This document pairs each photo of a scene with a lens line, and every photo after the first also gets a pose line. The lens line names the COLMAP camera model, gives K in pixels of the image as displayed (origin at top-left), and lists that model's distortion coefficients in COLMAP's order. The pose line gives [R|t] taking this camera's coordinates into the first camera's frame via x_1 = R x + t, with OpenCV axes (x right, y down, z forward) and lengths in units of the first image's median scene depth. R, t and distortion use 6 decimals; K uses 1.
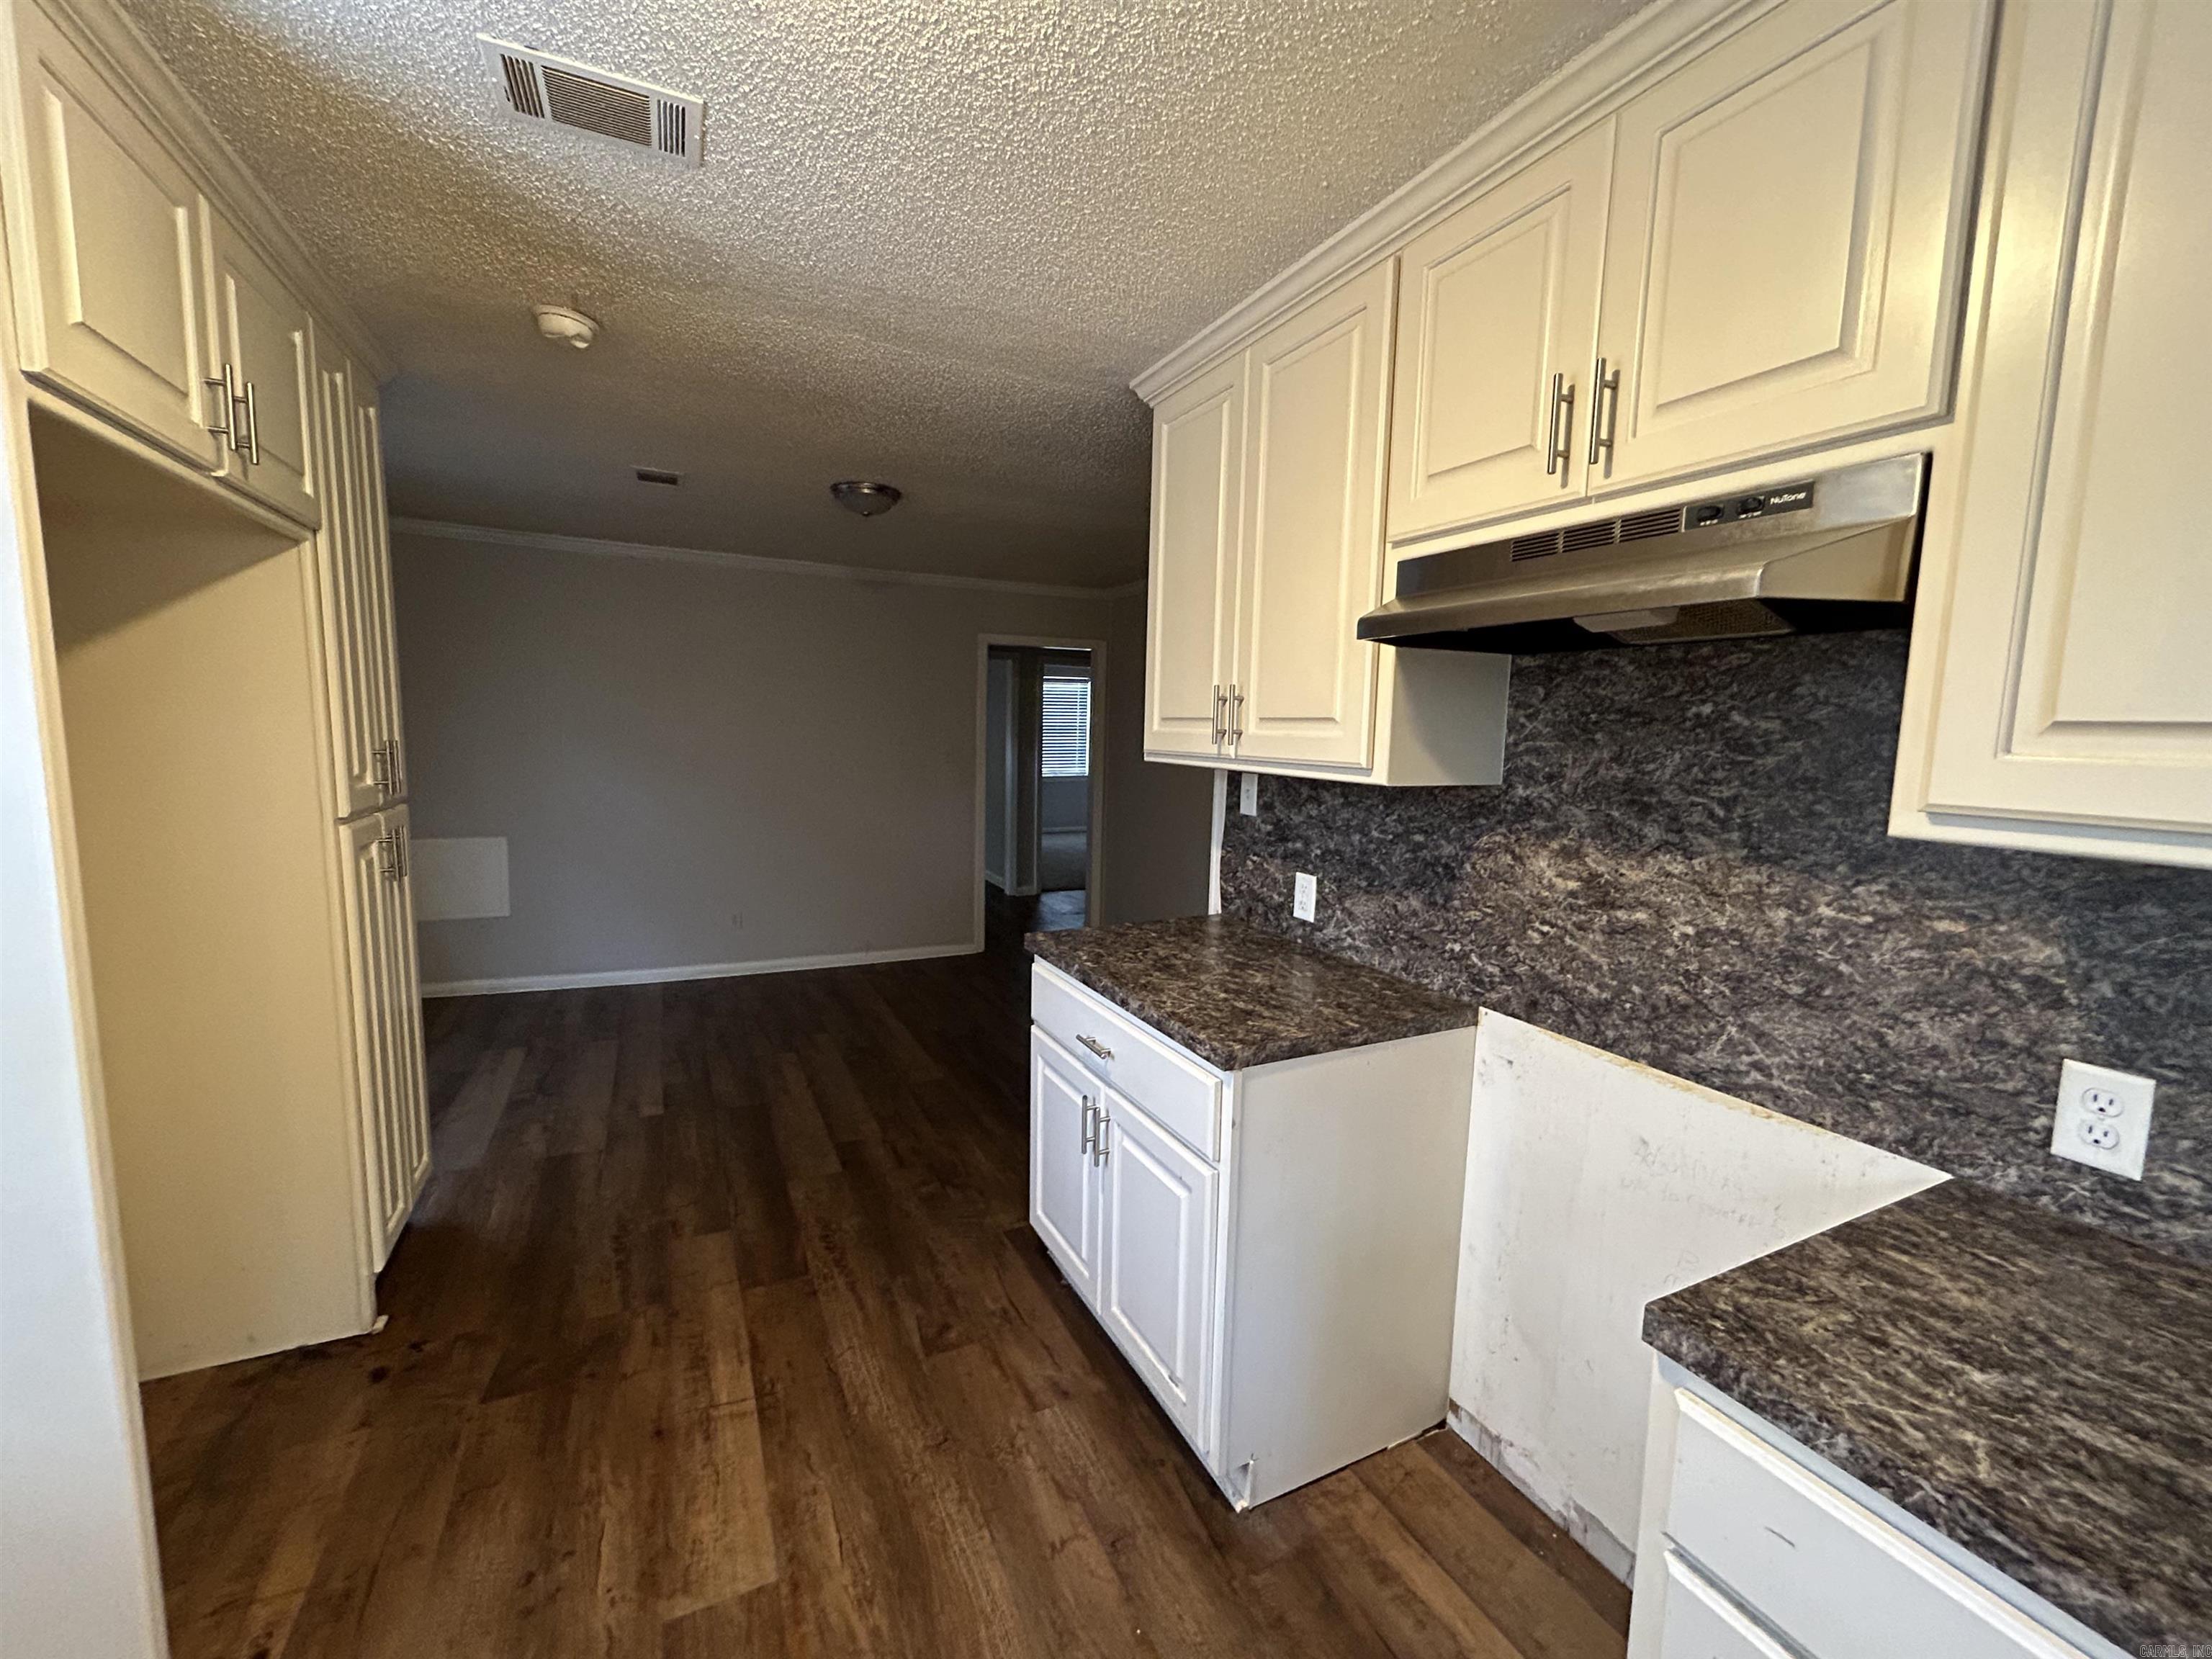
lens RADIAL K [[900.2, 0, 1107.5], [0, 900.2, 825.8], [0, 0, 1]] dist [-0.001511, -0.000088]
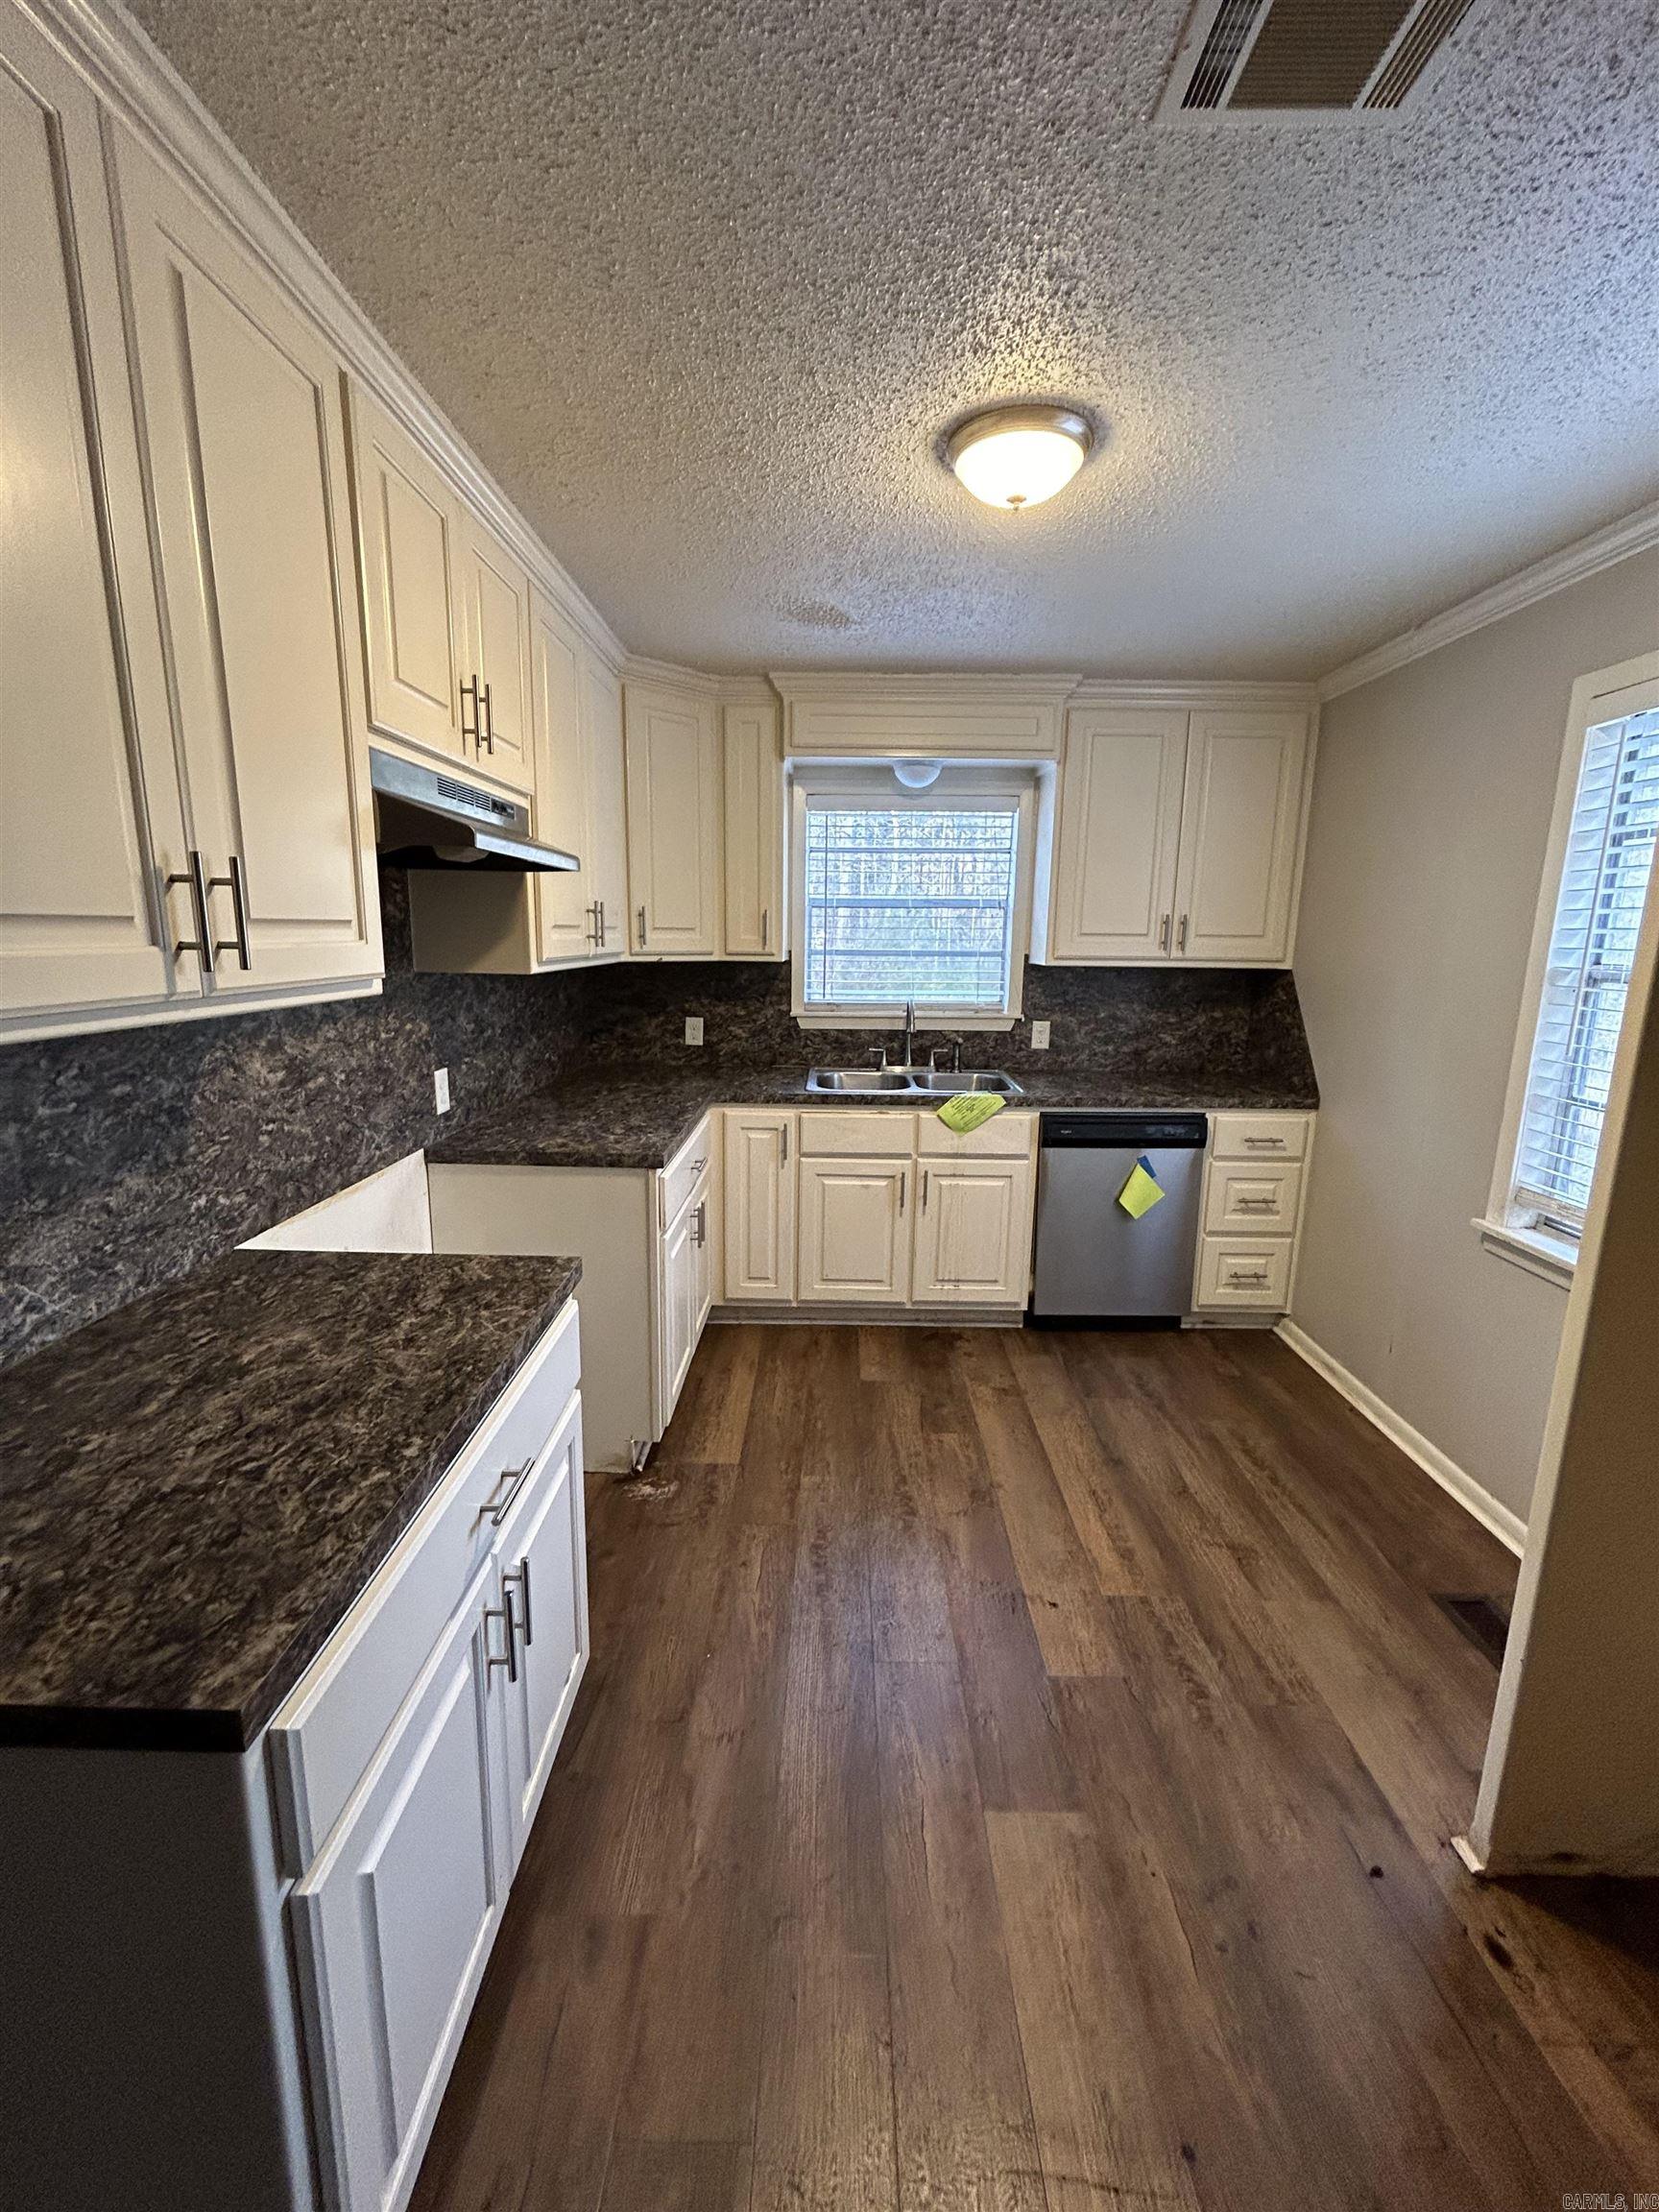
lens RADIAL K [[900.2, 0, 826.6], [0, 900.2, 1104.8], [0, 0, 1]] dist [-0.001511, -0.000088]
pose [[-0.892634, -0.122413, 0.433843, -0.494703], [0.013300, 0.954851, 0.296786, -0.197014], [-0.450586, 0.270692, -0.850704, 1.550426]]
